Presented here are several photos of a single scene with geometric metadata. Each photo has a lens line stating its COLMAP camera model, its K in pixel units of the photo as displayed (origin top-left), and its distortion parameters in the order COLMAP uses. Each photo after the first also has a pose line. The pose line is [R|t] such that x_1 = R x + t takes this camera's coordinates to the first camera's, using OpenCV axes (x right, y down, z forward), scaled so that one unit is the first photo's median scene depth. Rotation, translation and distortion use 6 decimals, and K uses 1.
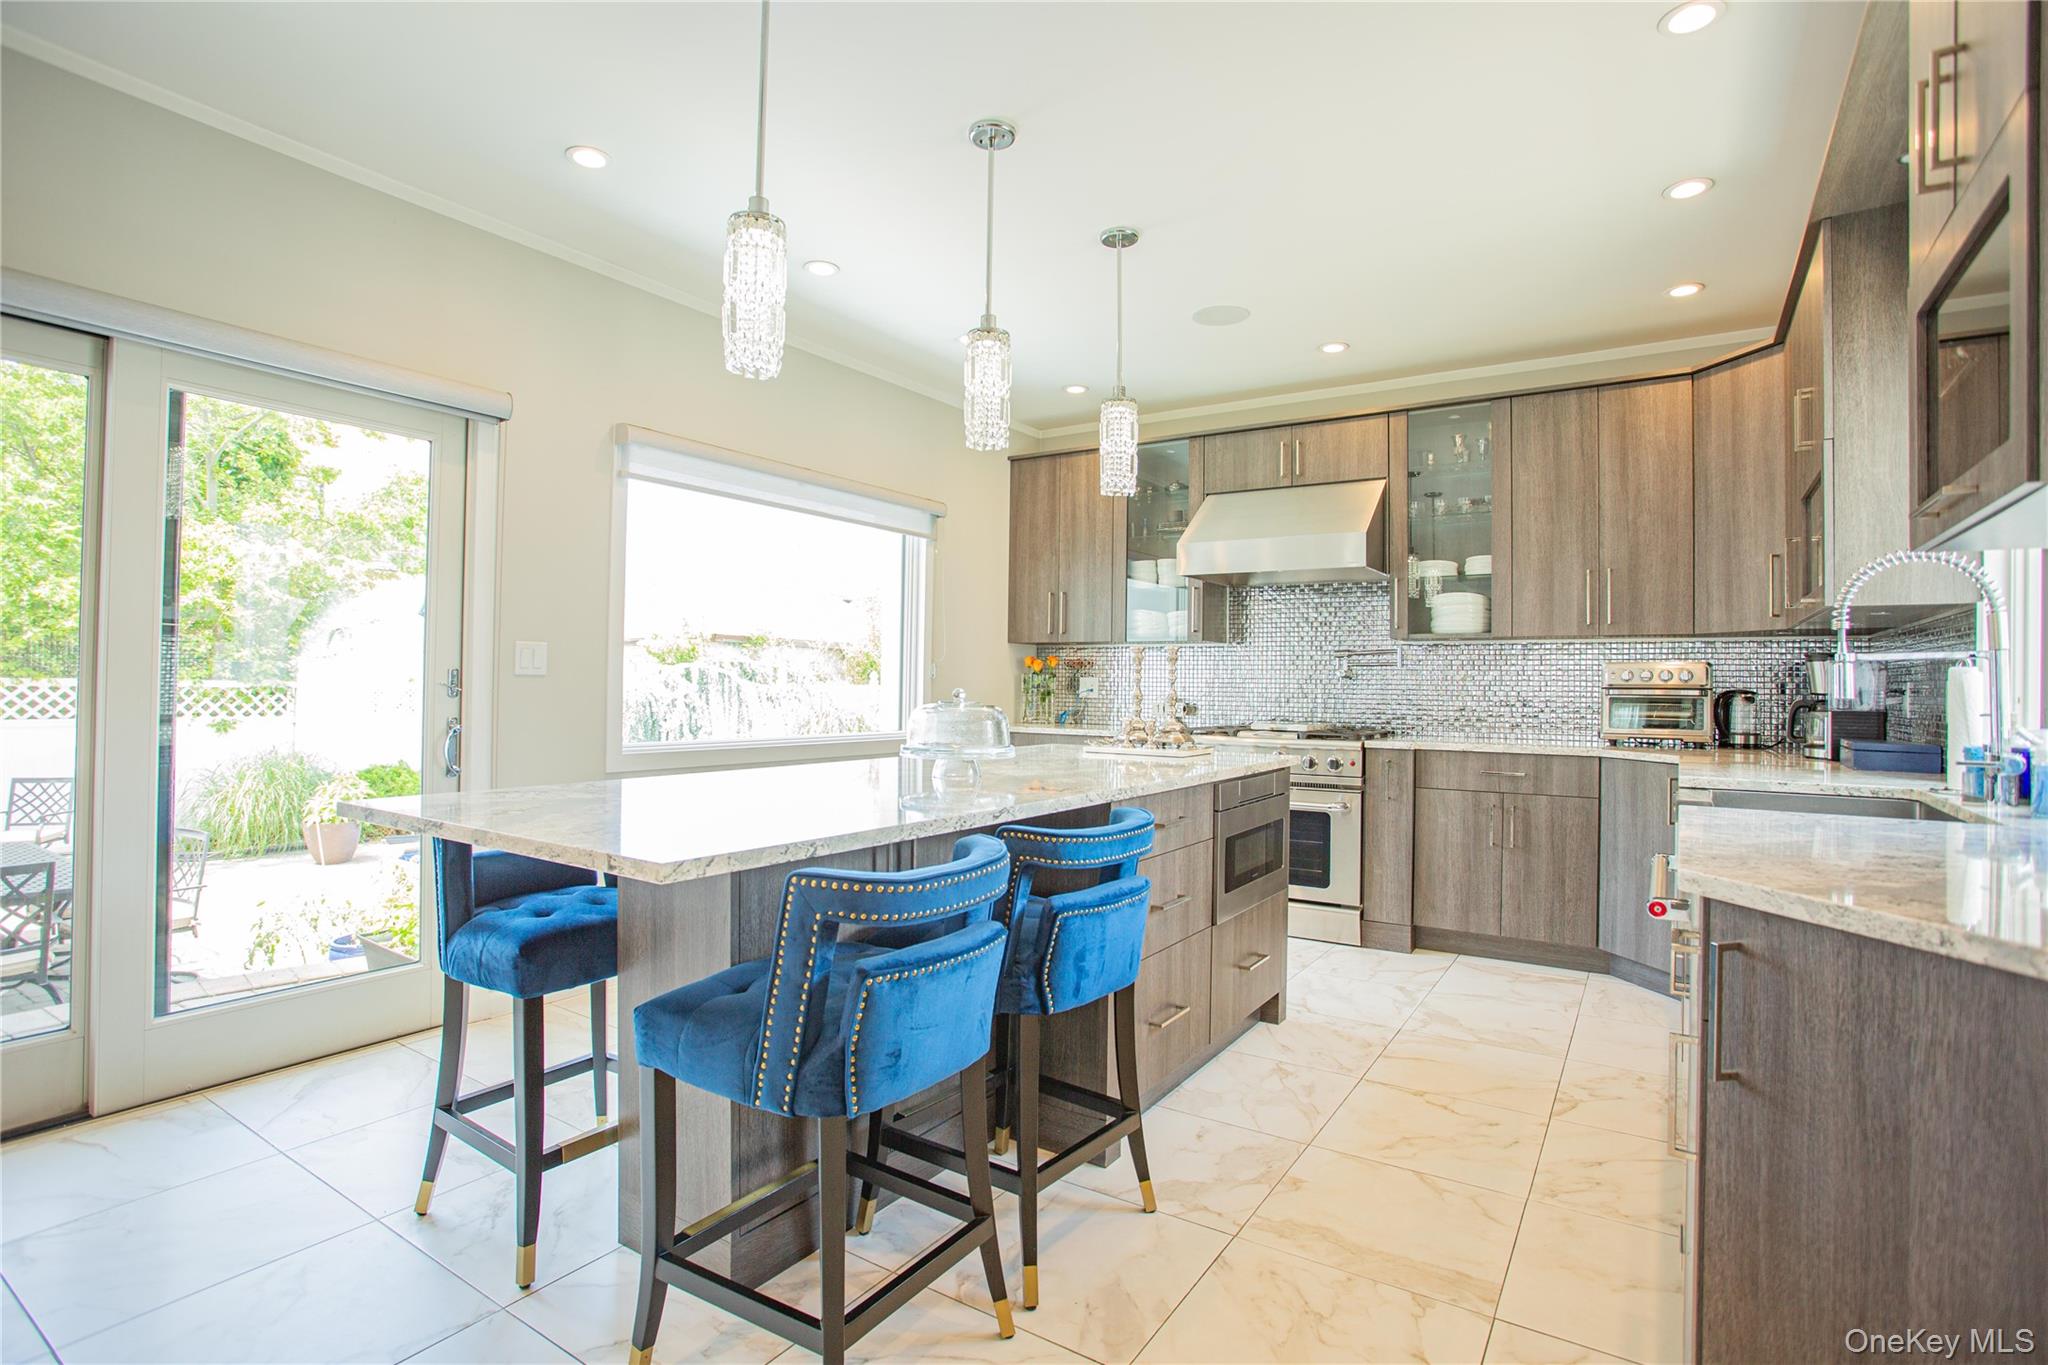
lens RADIAL K [[993.4, 0, 1034.5], [0, 993.4, 675.7], [0, 0, 1]] dist [-0.063651, 0.025482]
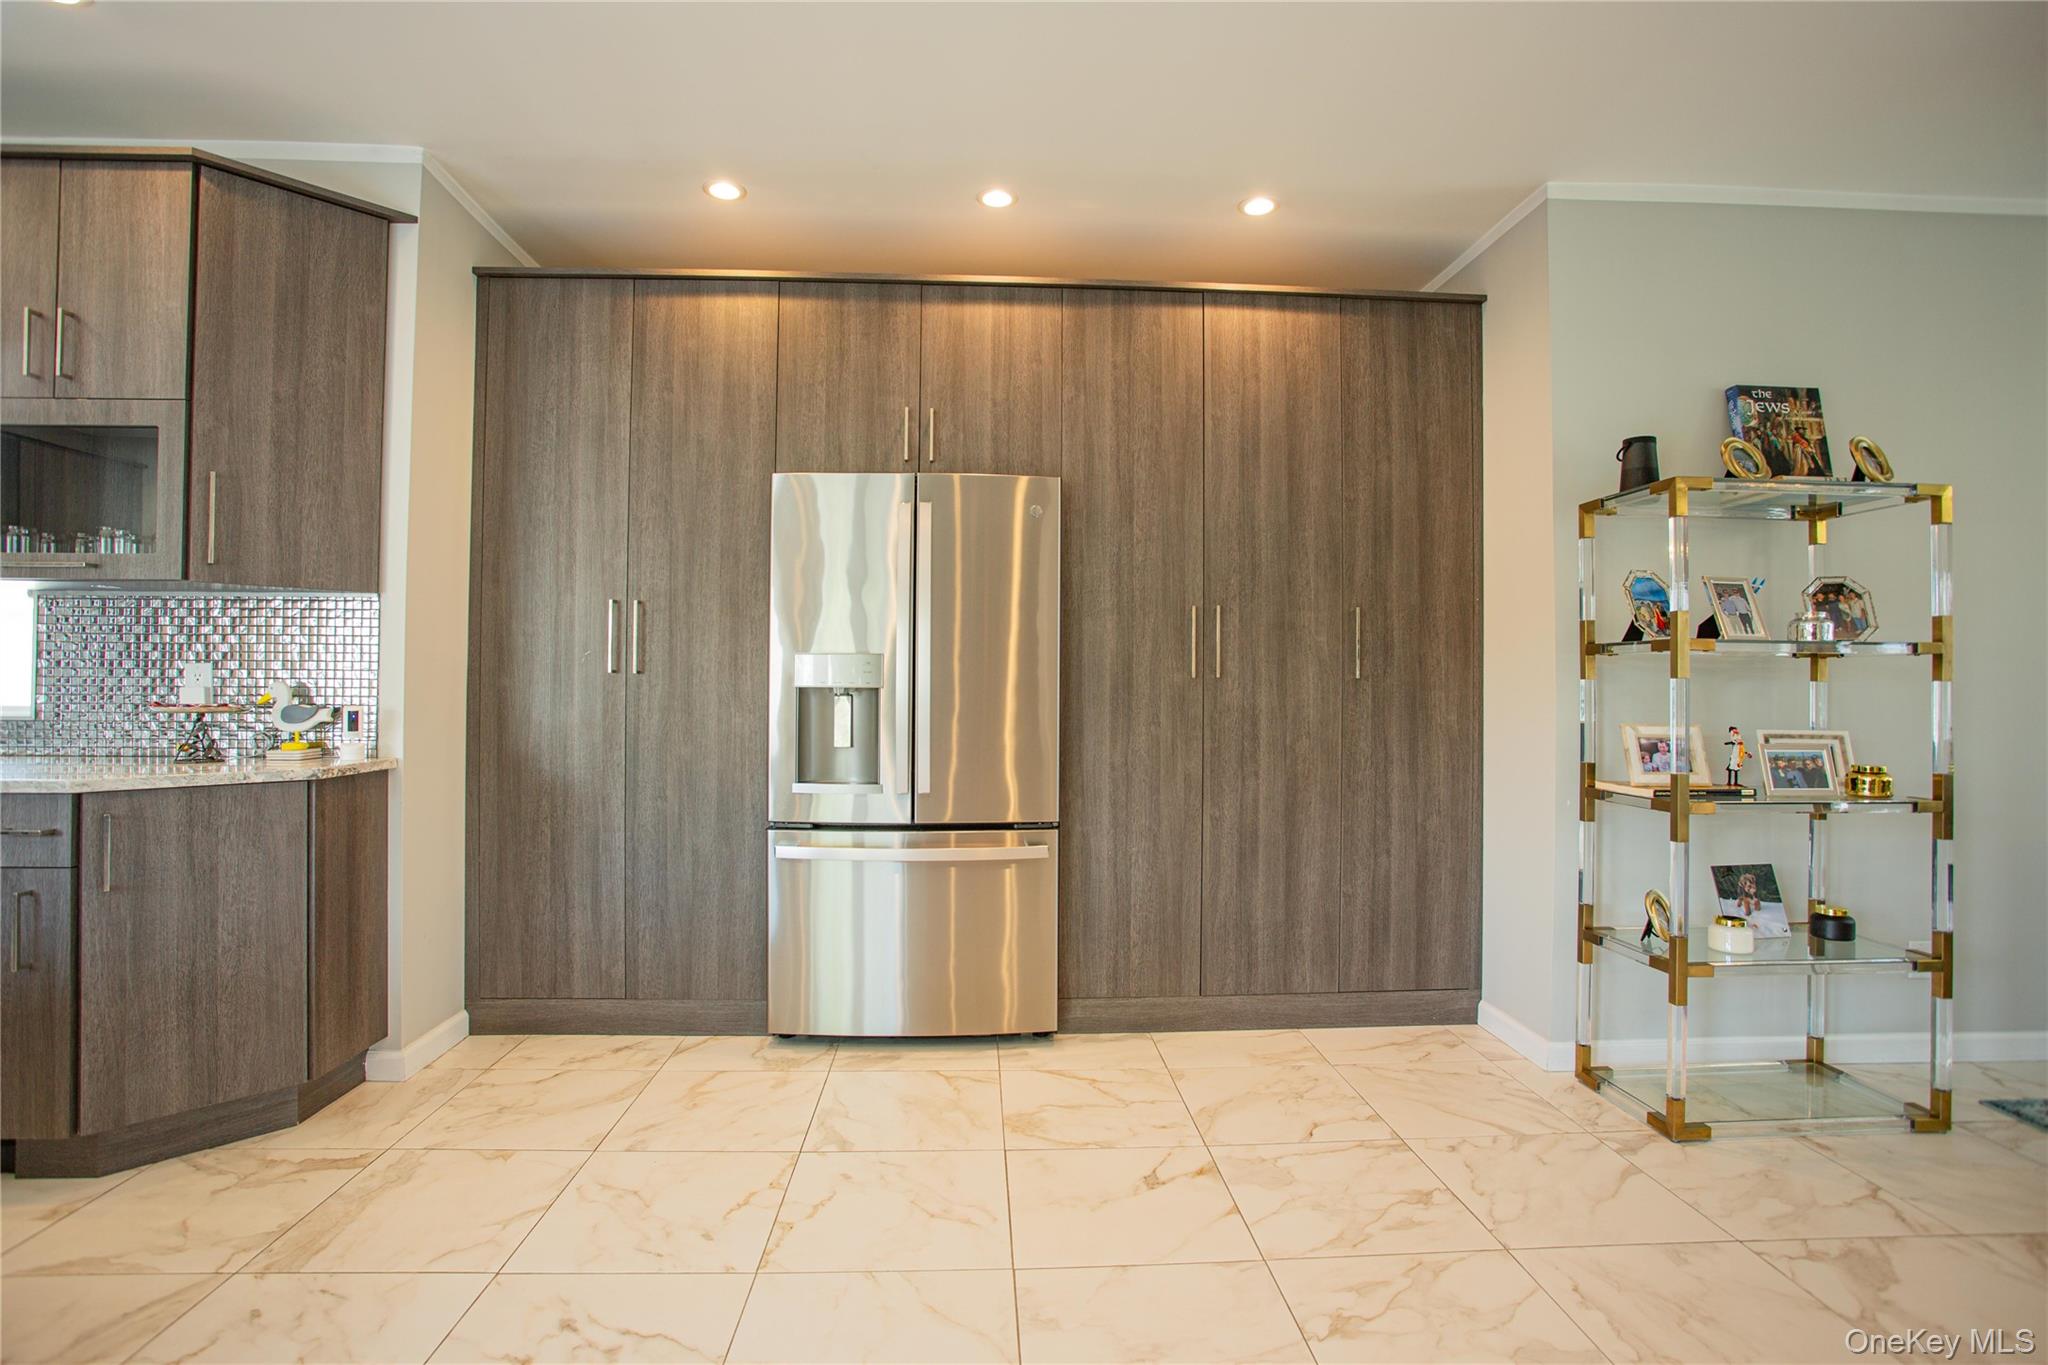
lens RADIAL K [[993.4, 0, 1012.8], [0, 993.4, 673.3], [0, 0, 1]] dist [-0.063651, 0.025482]
pose [[-0.579588, -0.010236, 0.814845, -0.533497], [-0.021300, 0.999770, -0.002592, -0.005933], [-0.814631, -0.018859, -0.579672, 0.203216]]
